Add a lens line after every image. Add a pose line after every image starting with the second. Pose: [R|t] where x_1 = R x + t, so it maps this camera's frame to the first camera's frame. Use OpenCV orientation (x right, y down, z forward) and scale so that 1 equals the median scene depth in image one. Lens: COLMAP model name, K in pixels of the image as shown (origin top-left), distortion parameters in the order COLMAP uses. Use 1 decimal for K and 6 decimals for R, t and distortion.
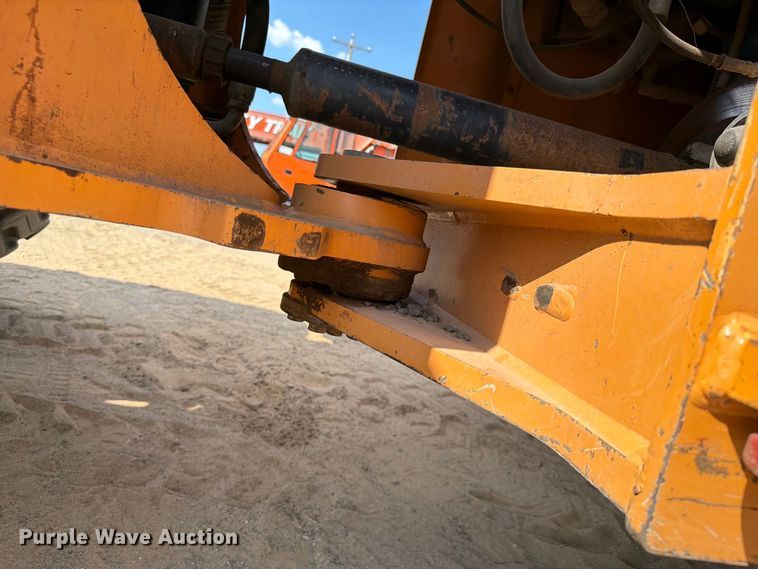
lens RADIAL K [[536.3, 0, 381.4], [0, 536.3, 280.3], [0, 0, 1]] dist [0.022090, -0.029765]
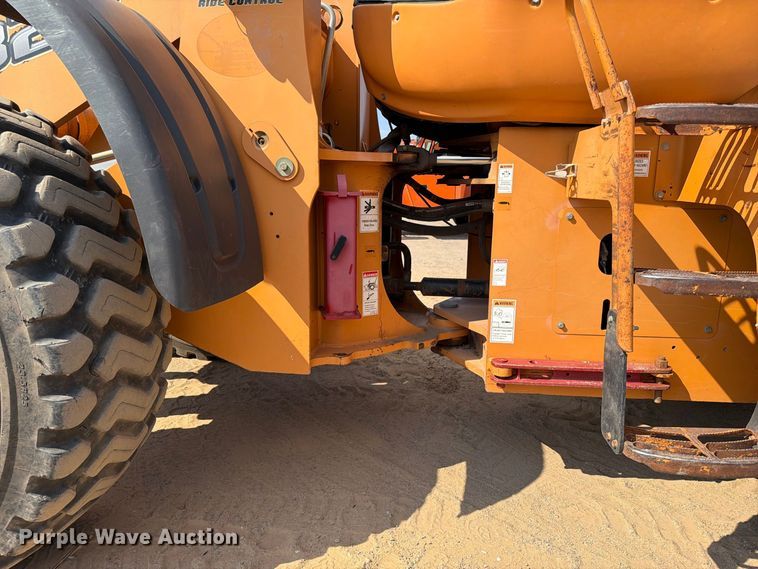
lens RADIAL K [[536.3, 0, 378.4], [0, 536.3, 288.9], [0, 0, 1]] dist [0.022090, -0.029765]
pose [[0.940242, -0.170641, -0.294663, 0.315113], [0.192978, 0.980016, 0.048241, -0.313153], [0.280543, -0.102222, 0.954383, -1.285171]]
